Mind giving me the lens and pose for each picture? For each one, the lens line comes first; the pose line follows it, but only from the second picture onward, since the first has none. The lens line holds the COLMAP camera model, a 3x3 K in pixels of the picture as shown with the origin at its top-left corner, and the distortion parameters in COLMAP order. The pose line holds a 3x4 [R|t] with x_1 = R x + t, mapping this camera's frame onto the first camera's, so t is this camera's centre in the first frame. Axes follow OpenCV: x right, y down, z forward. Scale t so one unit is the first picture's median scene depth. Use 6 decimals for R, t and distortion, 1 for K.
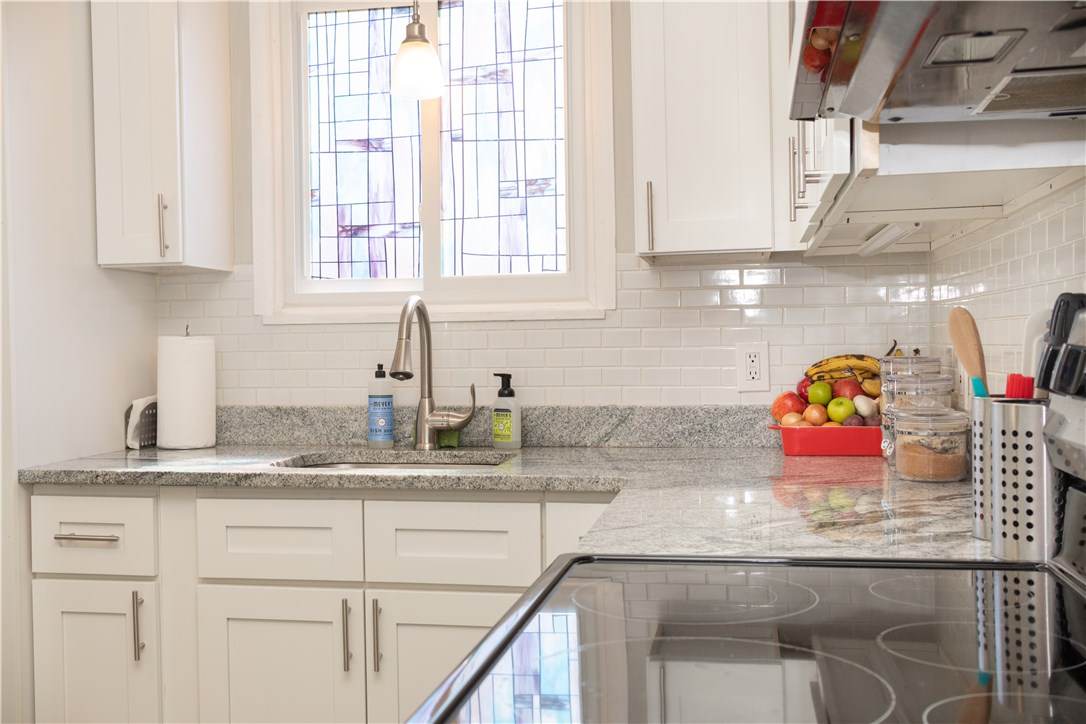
lens RADIAL K [[1140.5, 0, 491.6], [0, 1140.5, 368.2], [0, 0, 1]] dist [-0.005954, 0.016138]
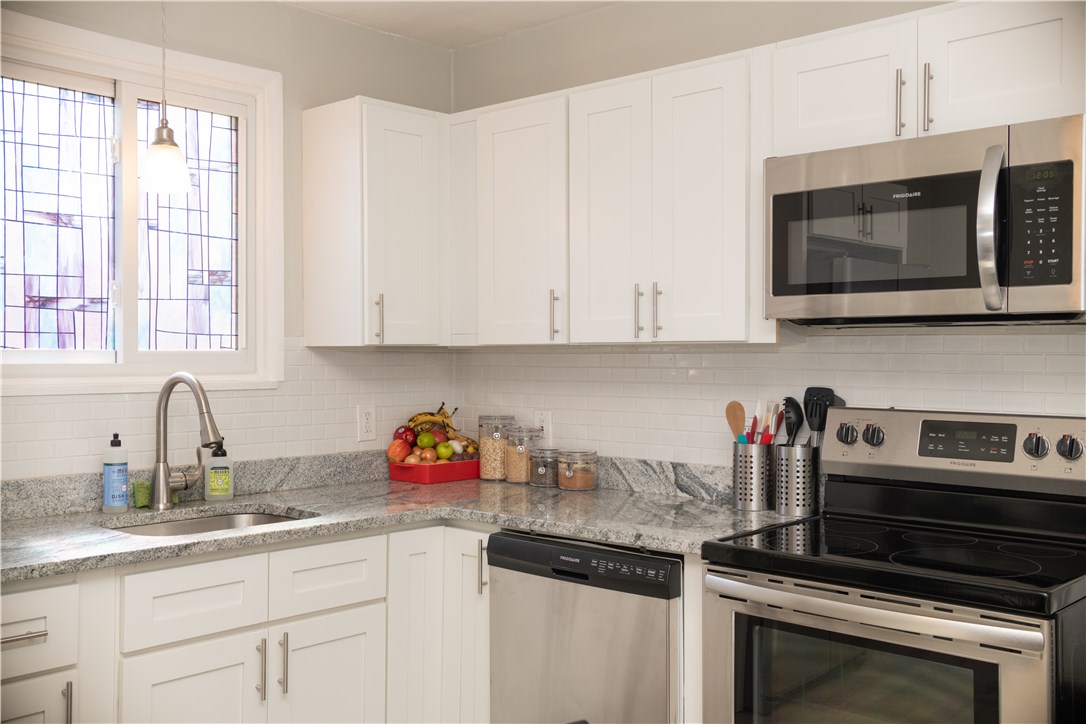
lens RADIAL K [[1094.1, 0, 543.0], [0, 1094.1, 362.0], [0, 0, 1]] dist [0.003183, 0.035702]
pose [[0.508694, 0.005414, 0.860931, -0.765455], [0.008033, 0.999907, -0.011035, -0.055459], [-0.860910, 0.012529, 0.508603, 0.130352]]
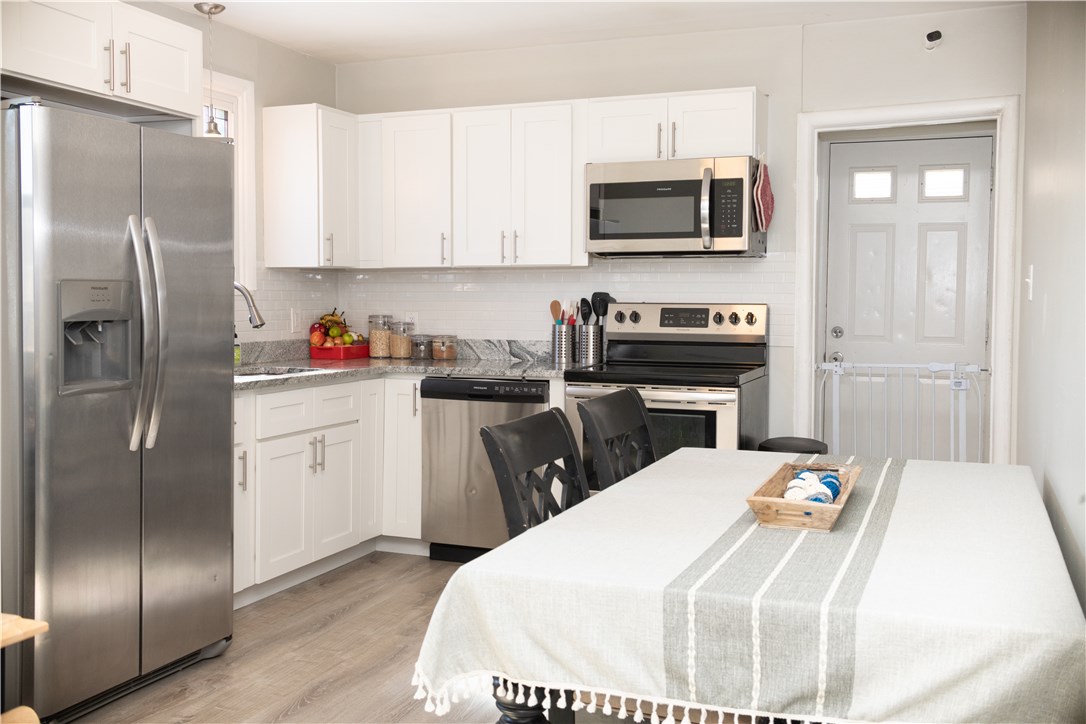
lens RADIAL K [[1094.1, 0, 543.0], [0, 1094.1, 362.0], [0, 0, 1]] dist [0.003183, 0.035702]
pose [[0.168749, -0.046667, 0.984554, -1.550870], [0.012777, 0.998898, 0.045157, -0.008745], [-0.985576, 0.004960, 0.169160, 0.217917]]
